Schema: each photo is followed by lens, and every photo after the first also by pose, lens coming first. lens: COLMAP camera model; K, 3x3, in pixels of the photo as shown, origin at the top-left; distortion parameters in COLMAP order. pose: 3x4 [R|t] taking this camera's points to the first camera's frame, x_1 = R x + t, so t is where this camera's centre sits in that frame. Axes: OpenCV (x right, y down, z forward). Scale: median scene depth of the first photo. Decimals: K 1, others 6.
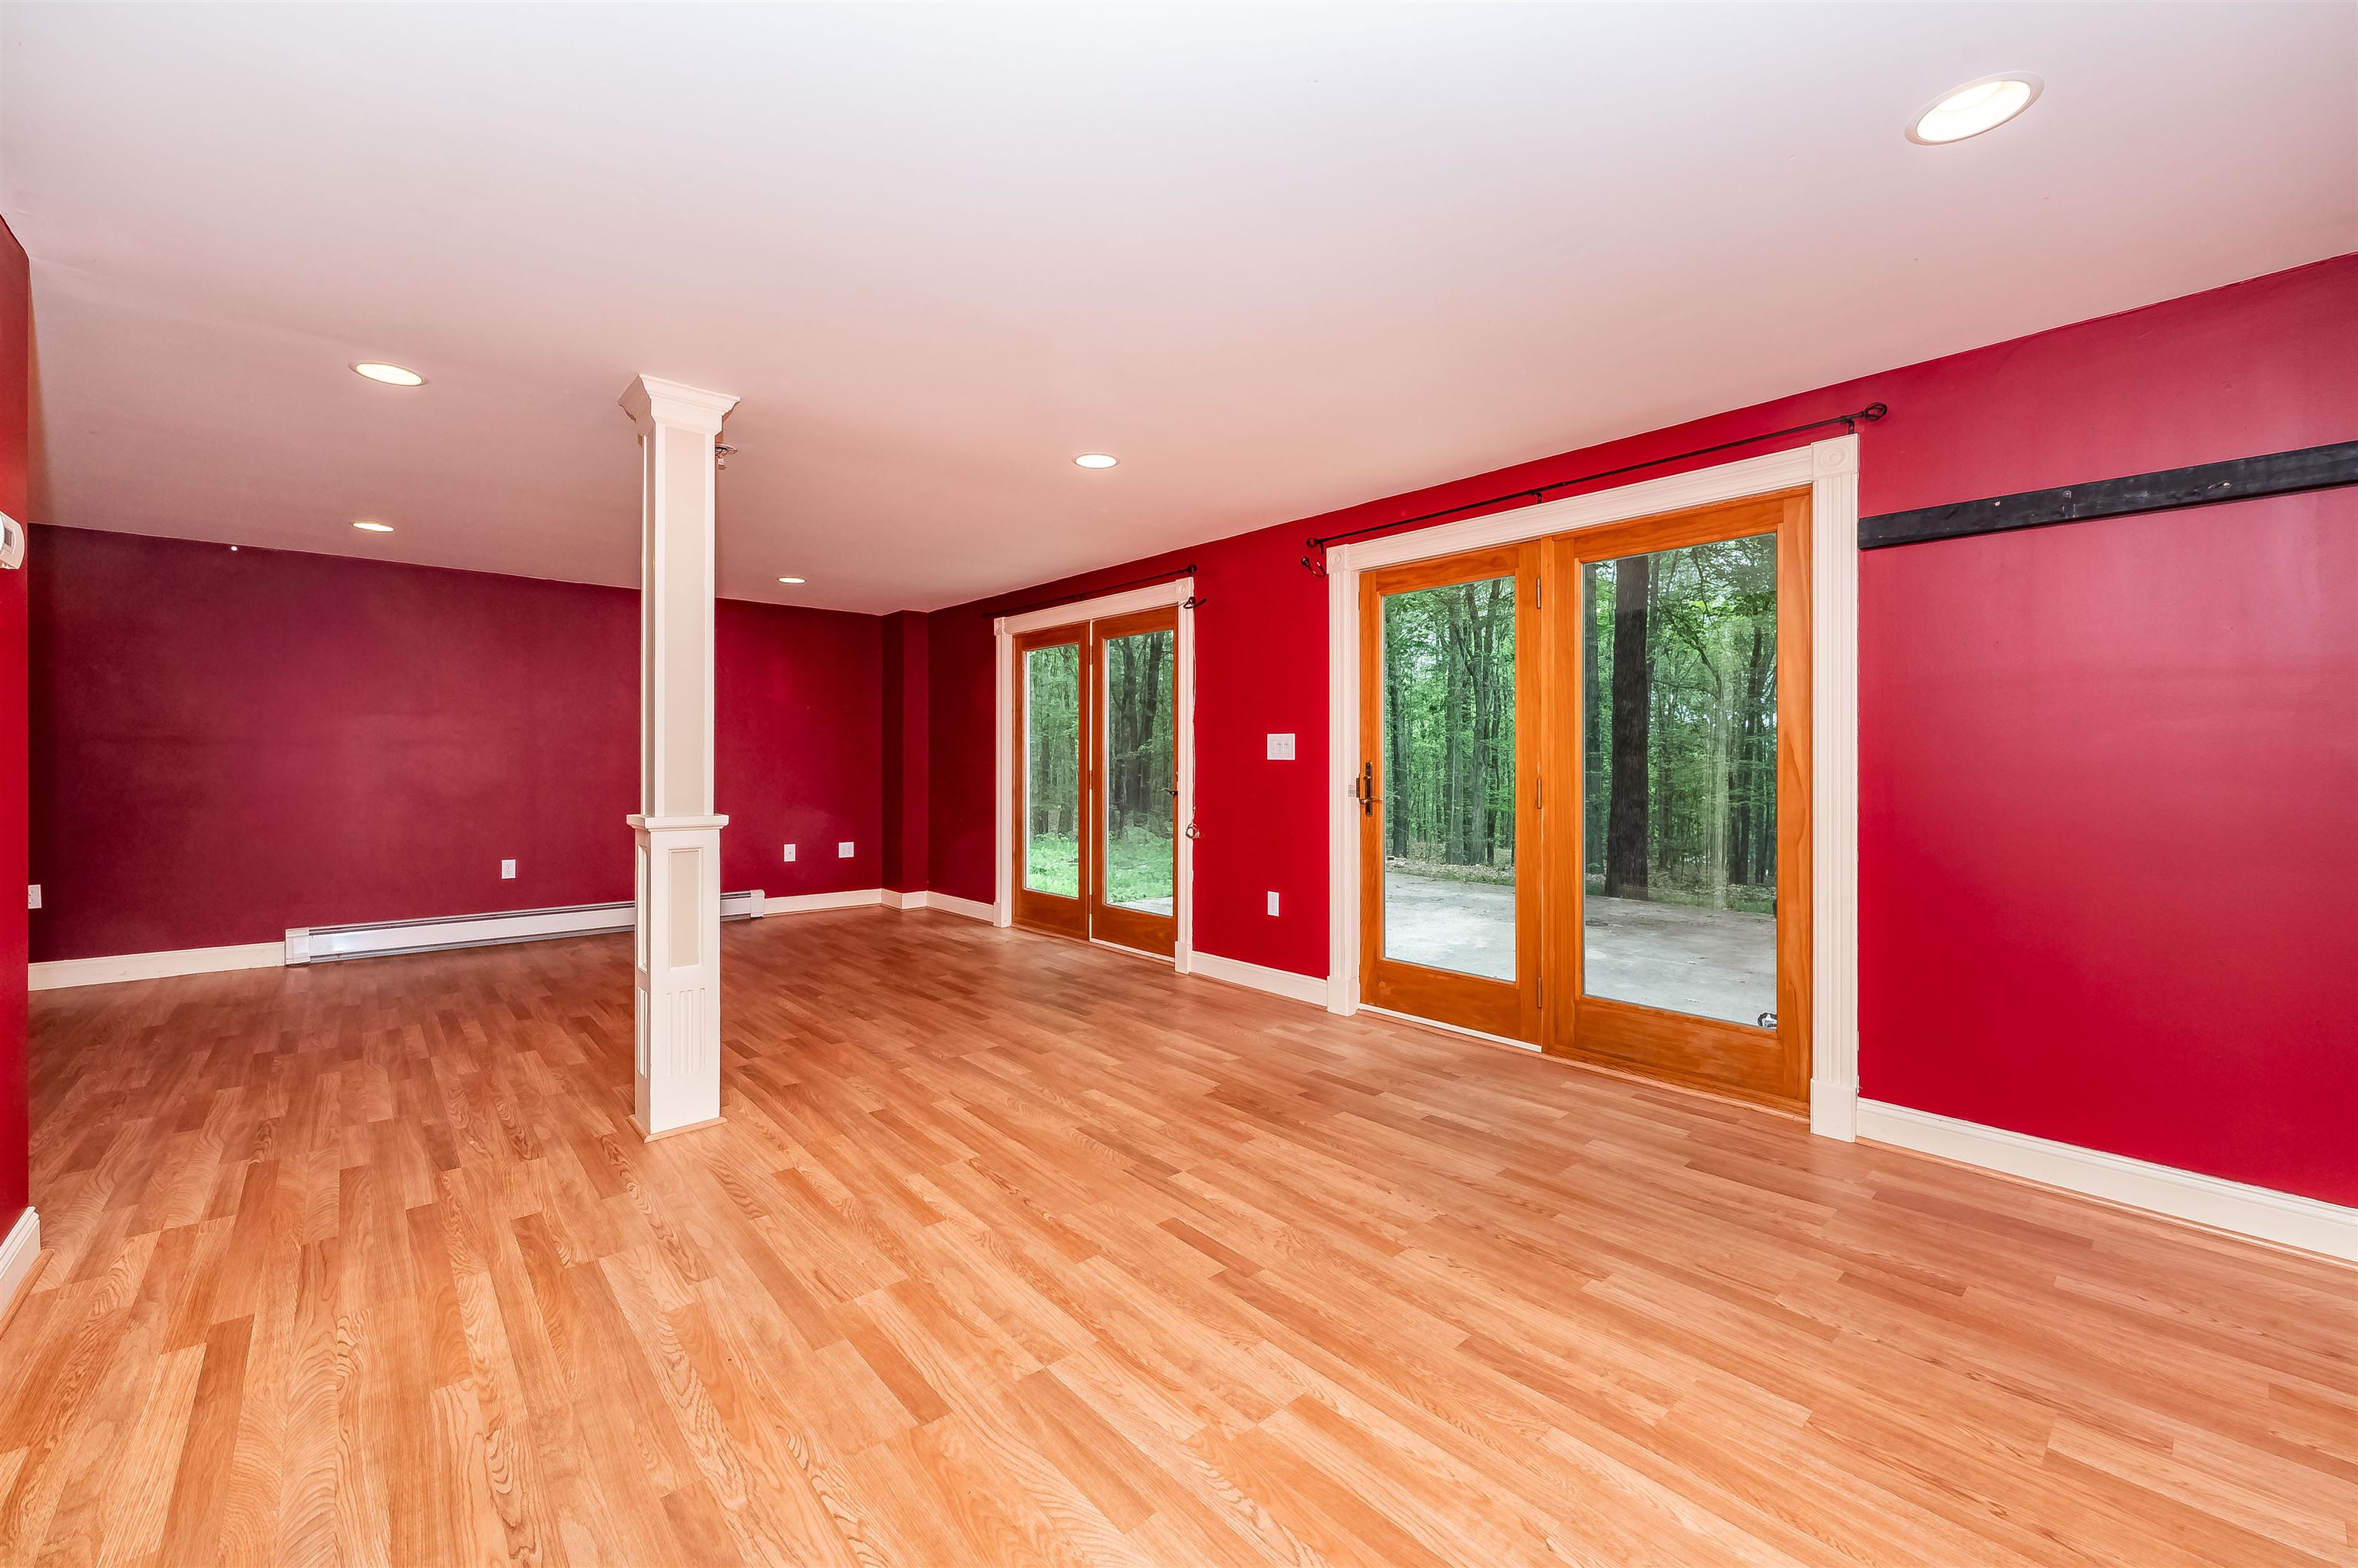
lens RADIAL K [[950.6, 0, 1175.9], [0, 950.6, 796.8], [0, 0, 1]] dist [0.001596, 0.000771]
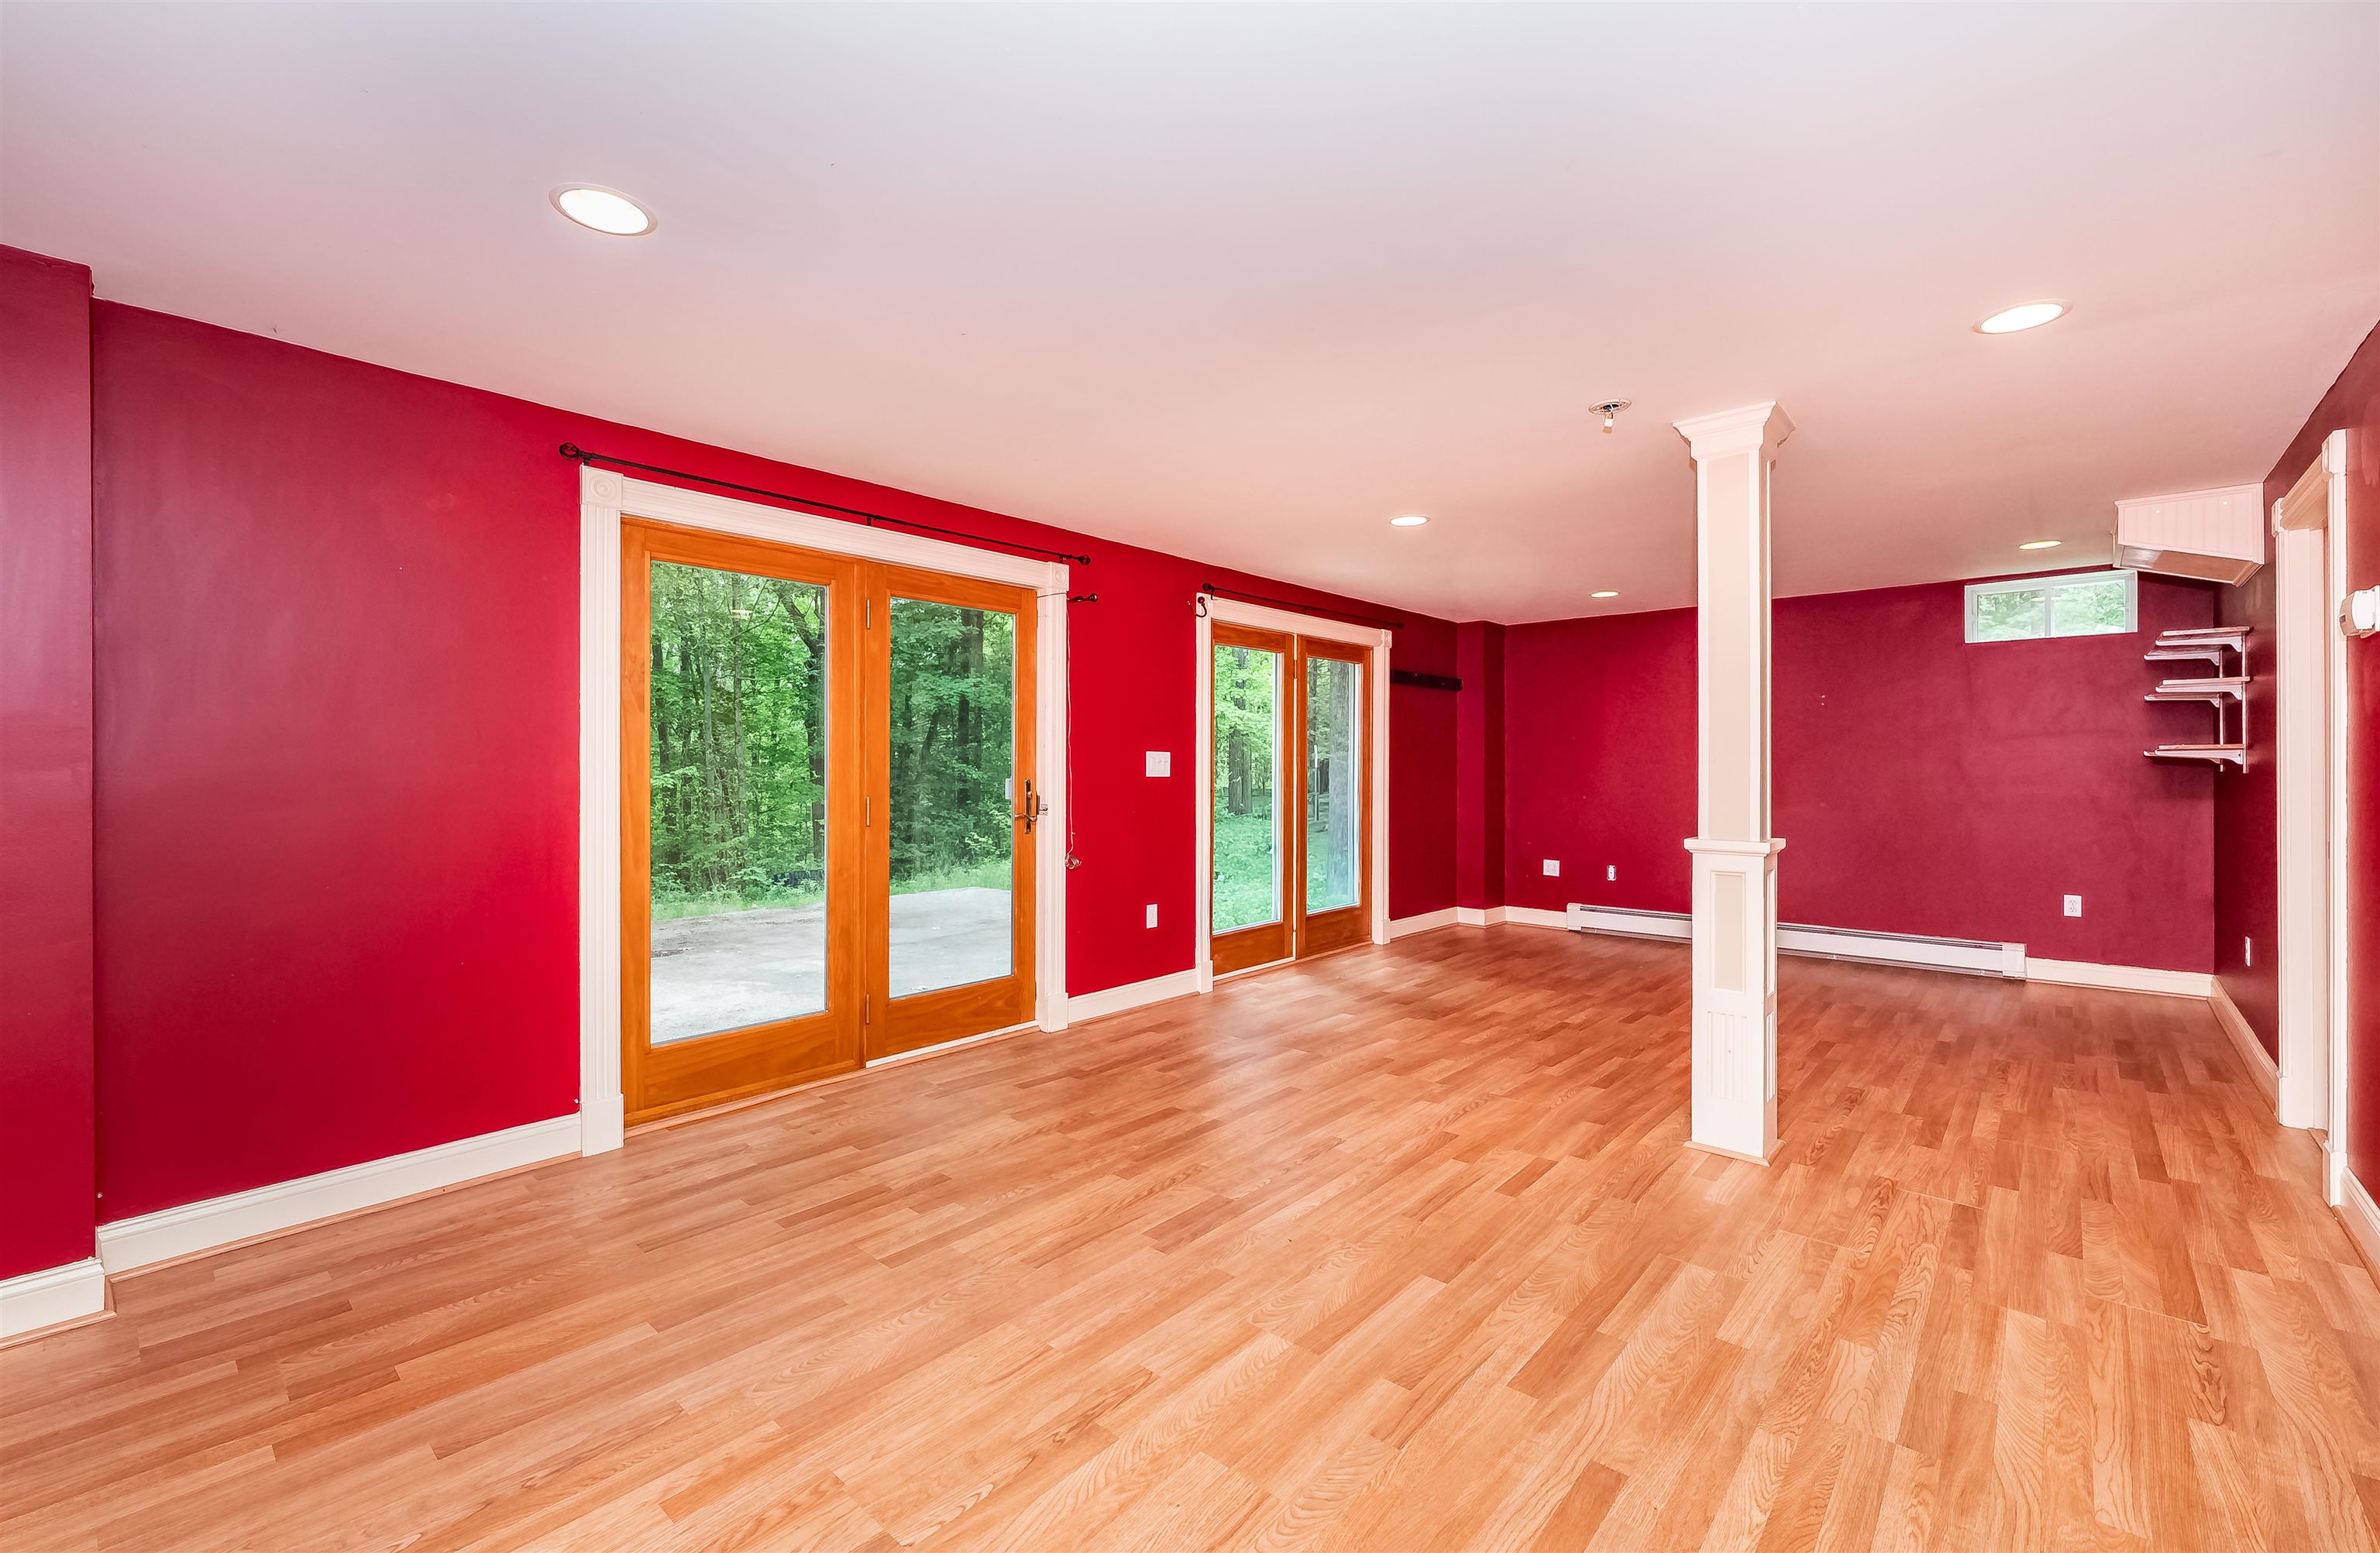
lens RADIAL K [[983.5, 0, 1175.3], [0, 983.5, 769.9], [0, 0, 1]] dist [-0.005034, -0.001214]
pose [[-0.119864, 0.002172, 0.992788, -1.496648], [0.039383, 0.999221, 0.002568, -0.073757], [-0.992009, 0.039407, -0.119856, 1.718564]]
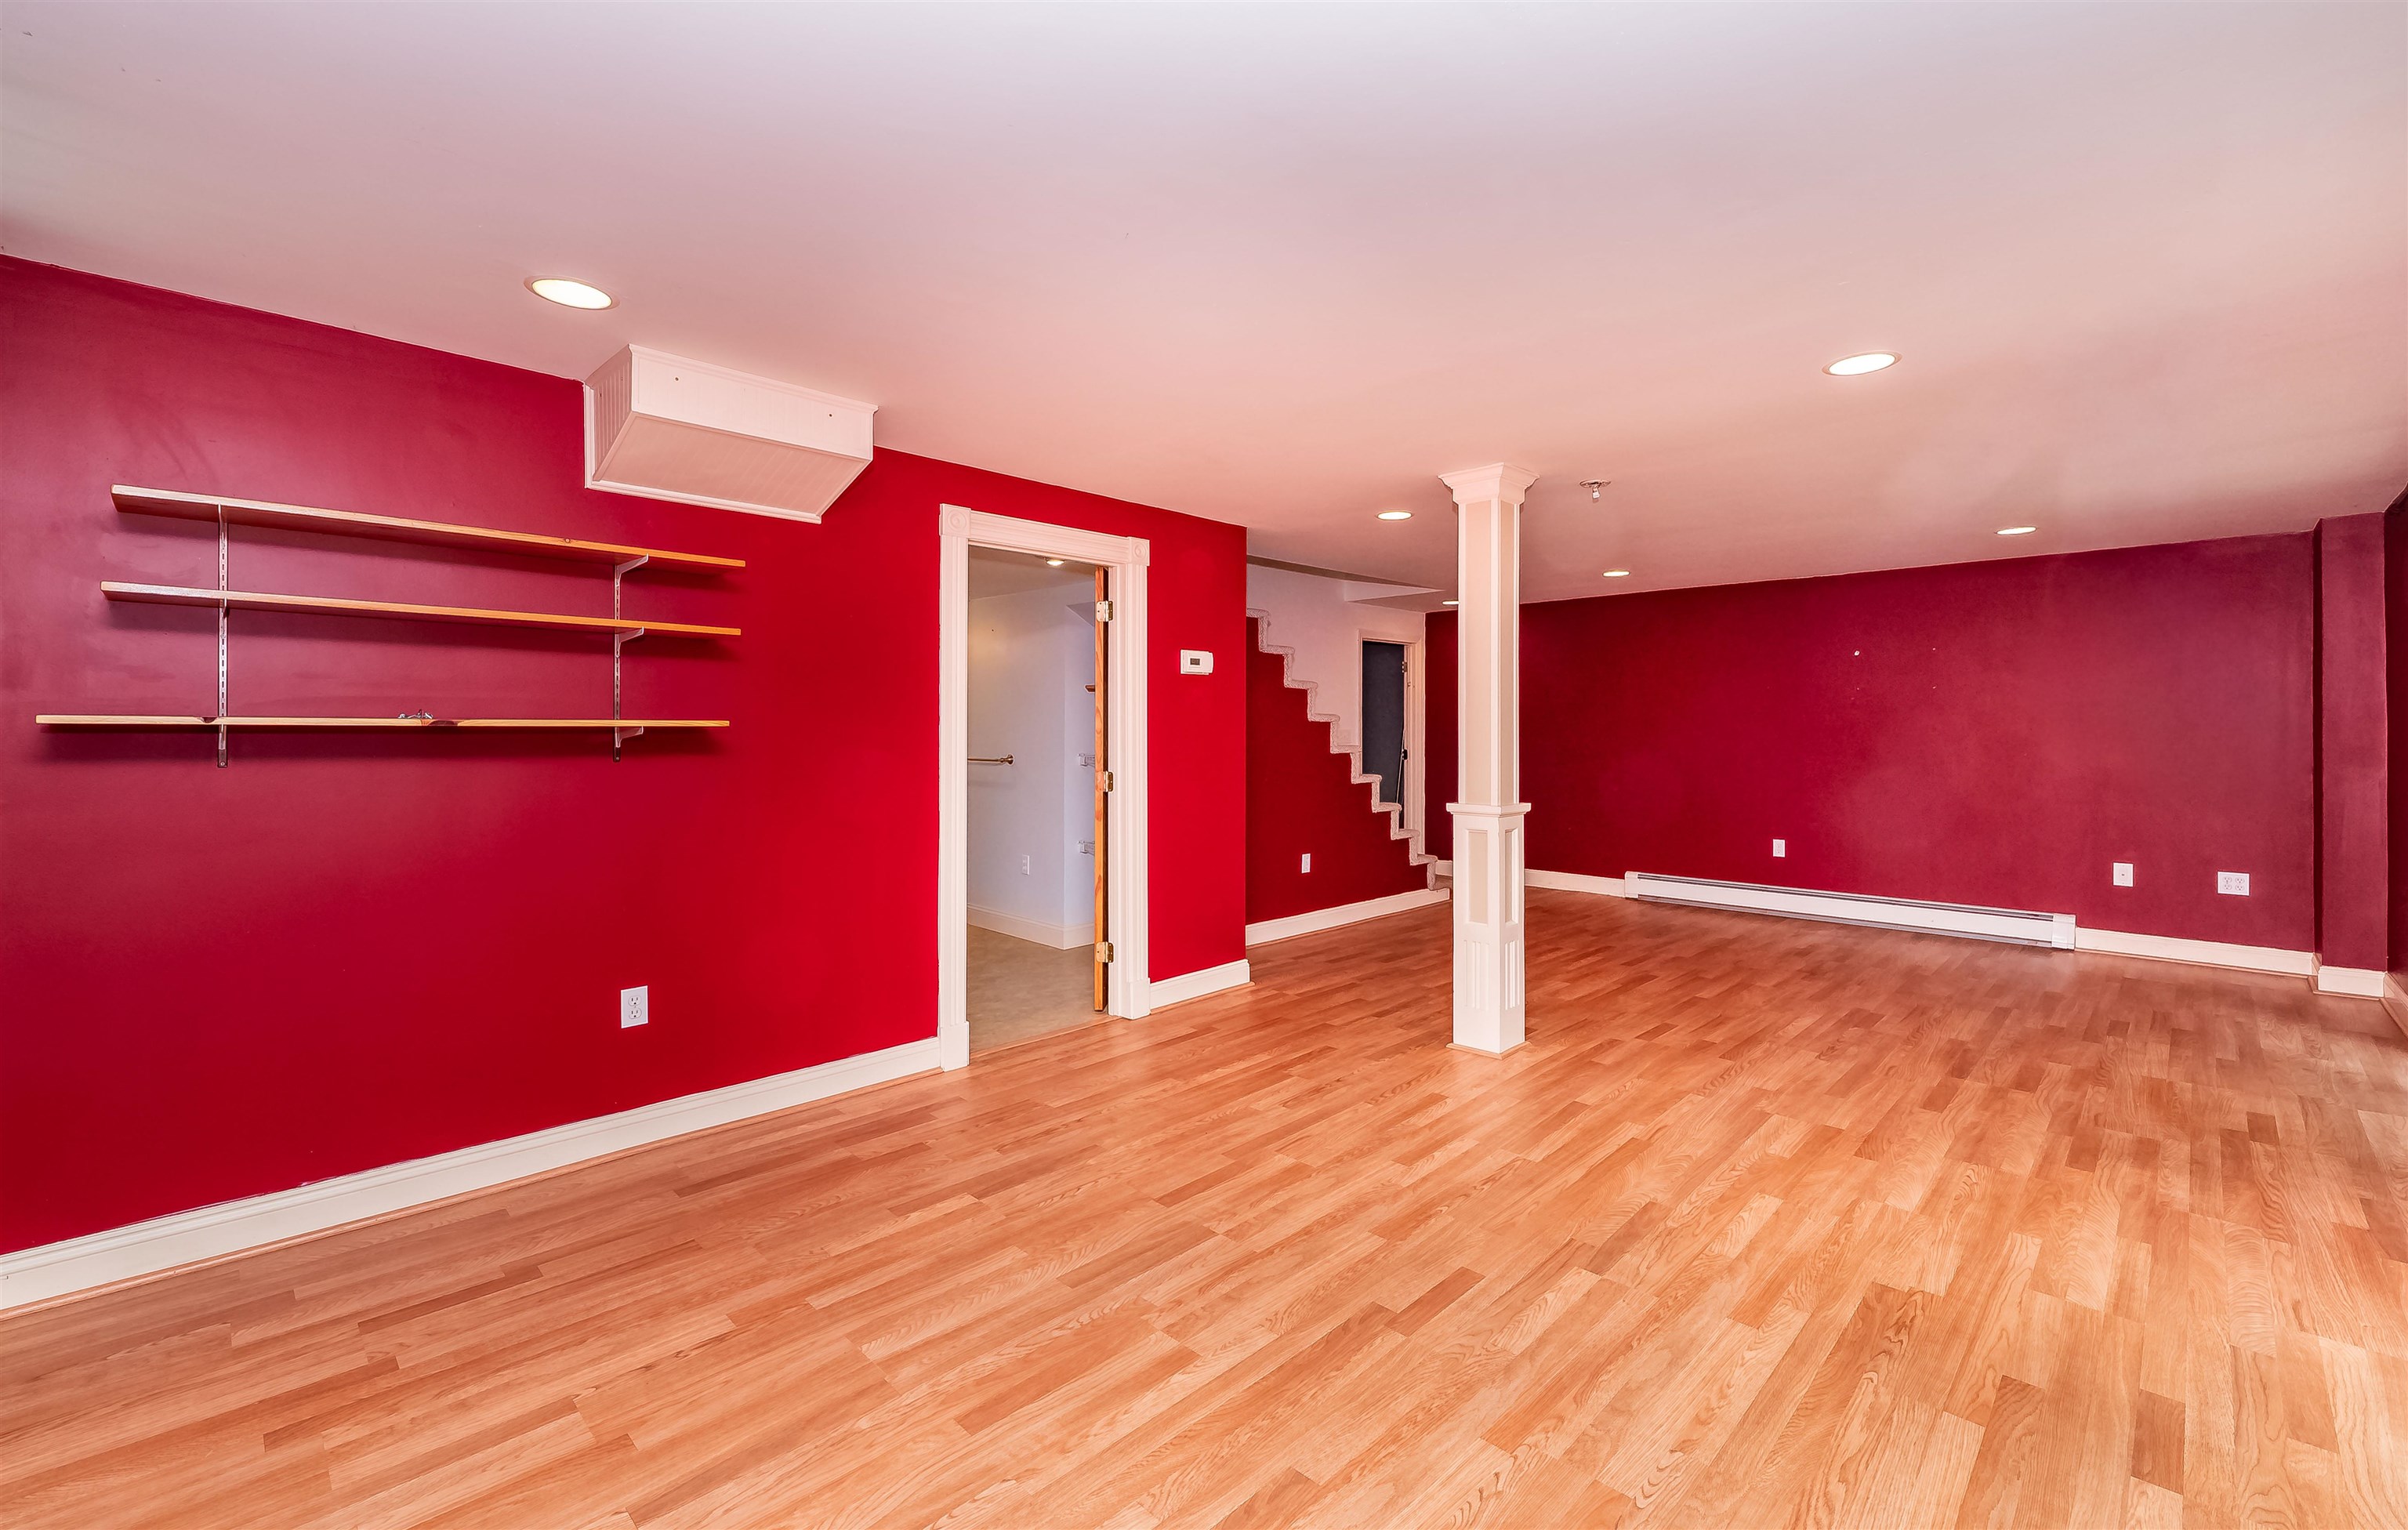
lens RADIAL K [[1013.2, 0, 1208.8], [0, 1013.2, 751.8], [0, 0, 1]] dist [-0.002994, -0.000374]
pose [[0.065743, 0.017527, -0.997683, 0.772101], [-0.037705, 0.999175, 0.015069, -0.047975], [0.997124, 0.036626, 0.066350, 0.548816]]
